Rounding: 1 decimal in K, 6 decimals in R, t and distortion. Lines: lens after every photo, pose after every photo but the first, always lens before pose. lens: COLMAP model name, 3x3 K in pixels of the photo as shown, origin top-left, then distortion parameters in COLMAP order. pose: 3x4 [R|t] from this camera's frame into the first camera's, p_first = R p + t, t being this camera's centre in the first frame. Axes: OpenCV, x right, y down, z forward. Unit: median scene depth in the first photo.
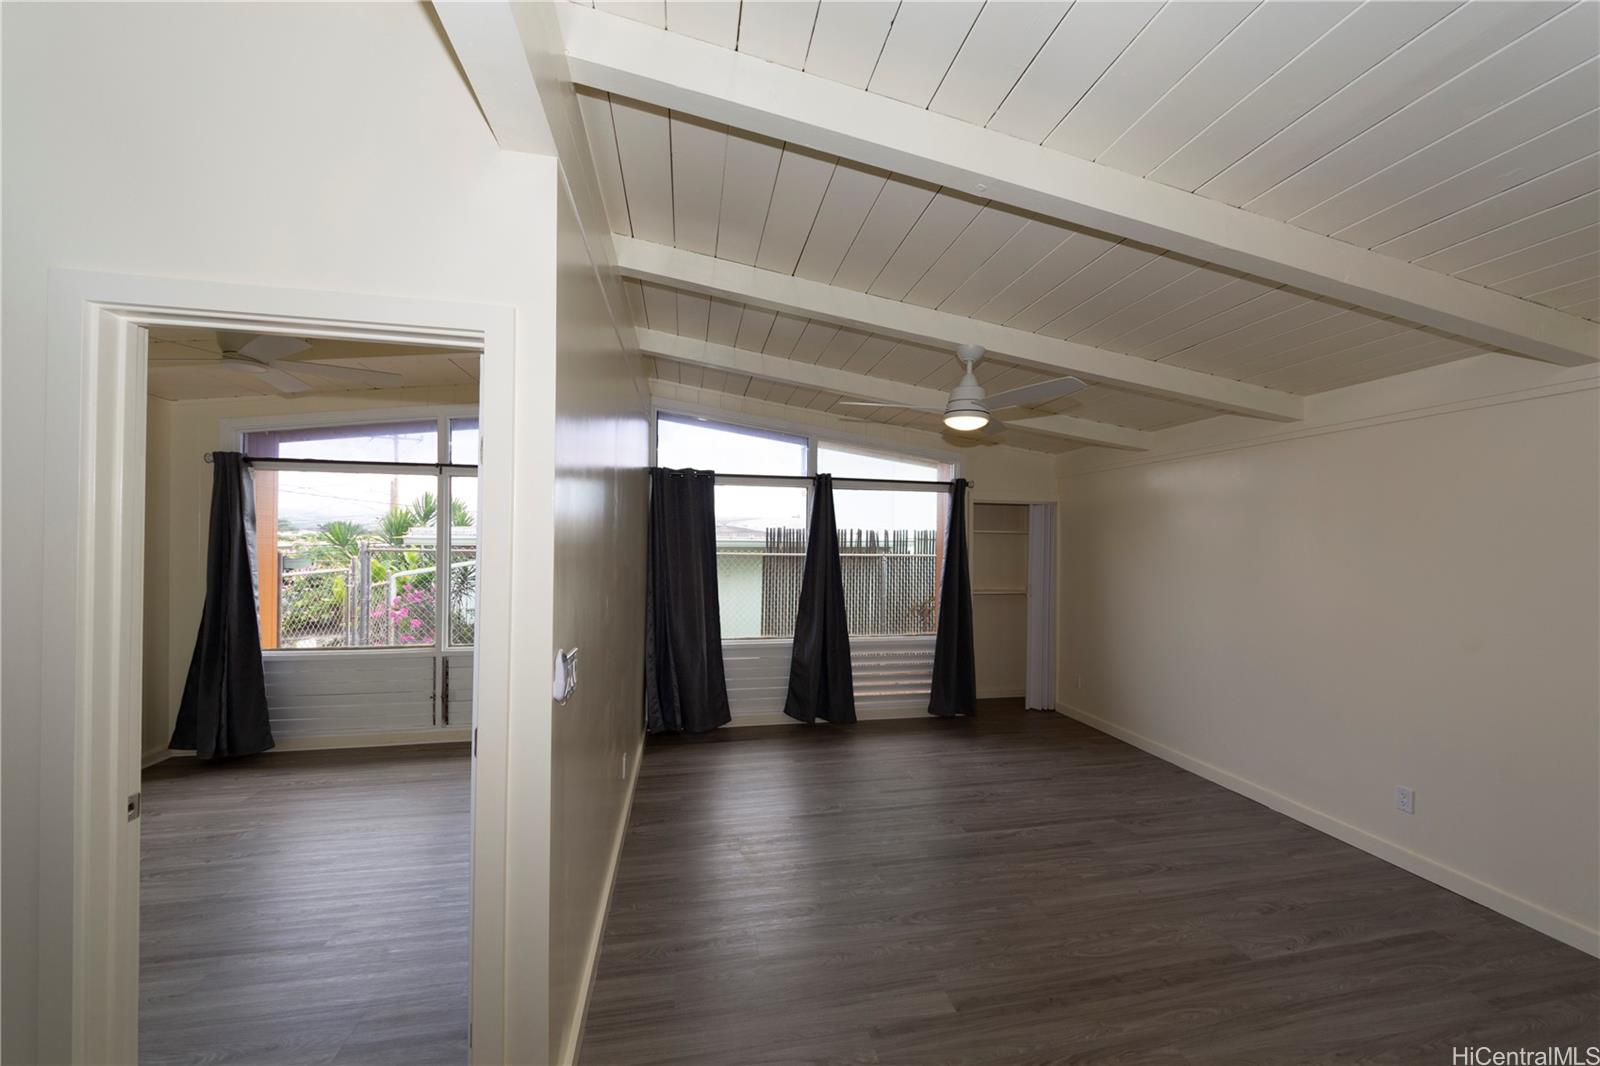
lens RADIAL K [[573.5, 0, 798.5], [0, 573.5, 543.3], [0, 0, 1]] dist [0.001125, 0.000060]
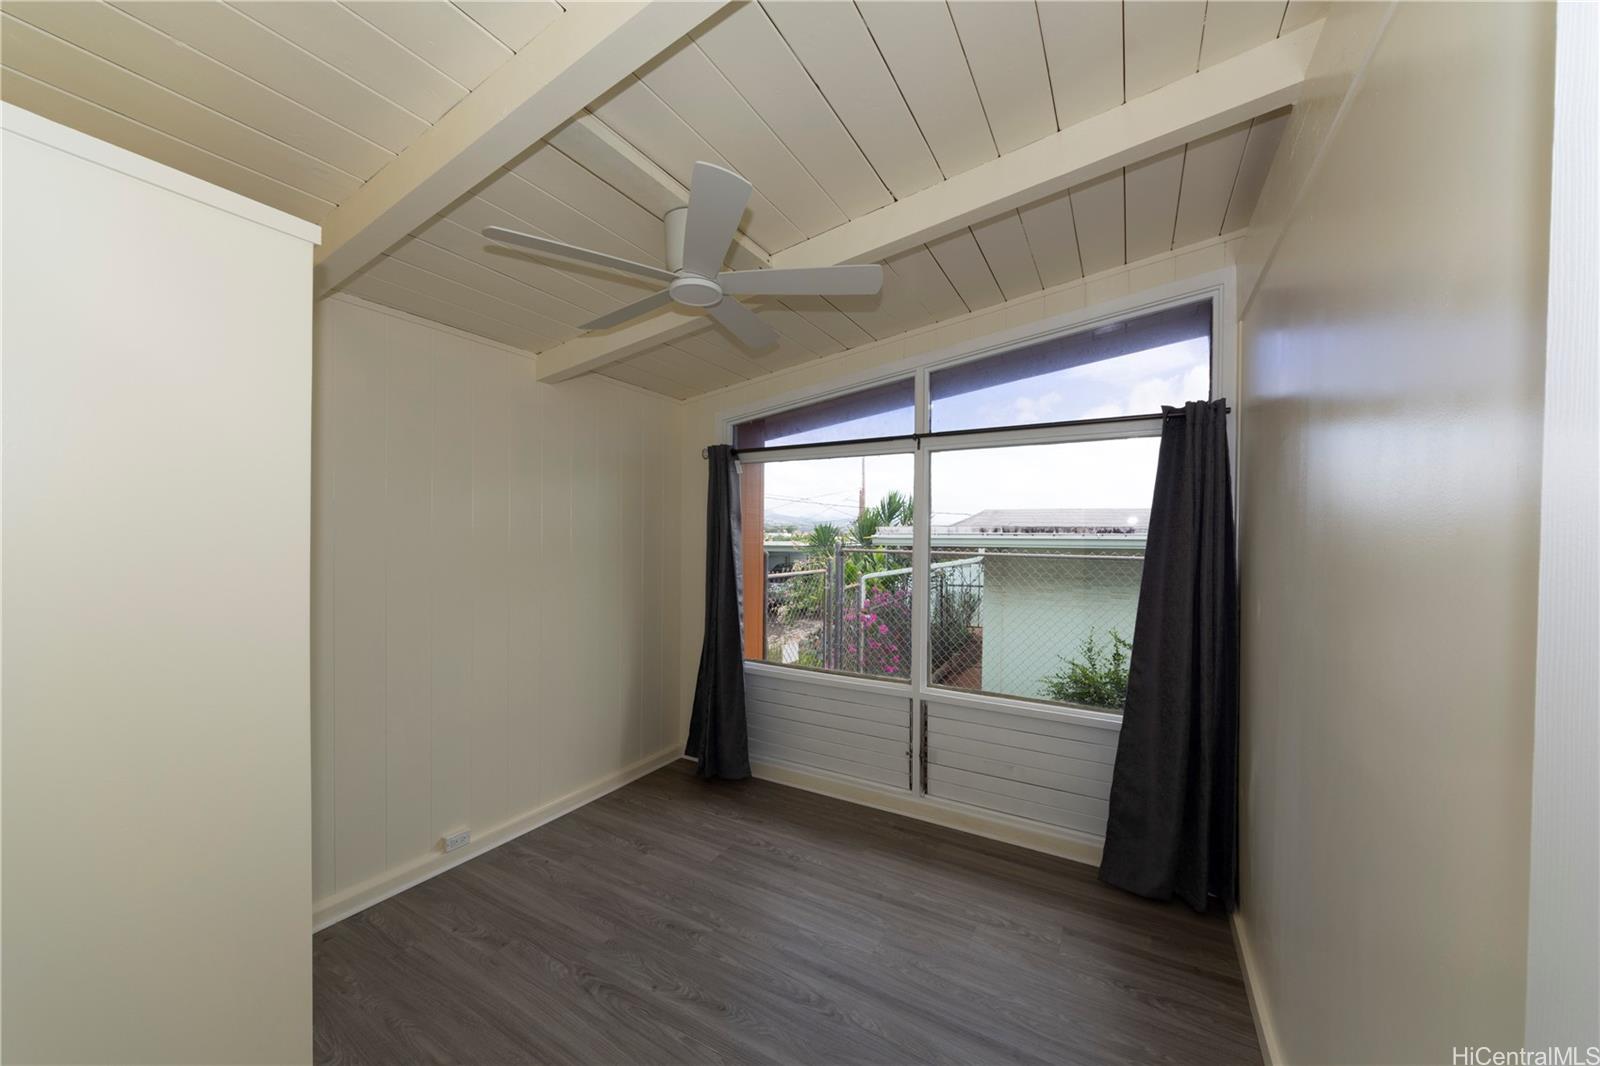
lens RADIAL K [[573.5, 0, 798.5], [0, 573.5, 543.3], [0, 0, 1]] dist [0.001125, 0.000060]
pose [[0.748444, 0.000024, -0.663198, -0.270132], [-0.000239, 1.000000, -0.000234, -0.000161], [0.663198, 0.000333, 0.748444, 0.375633]]
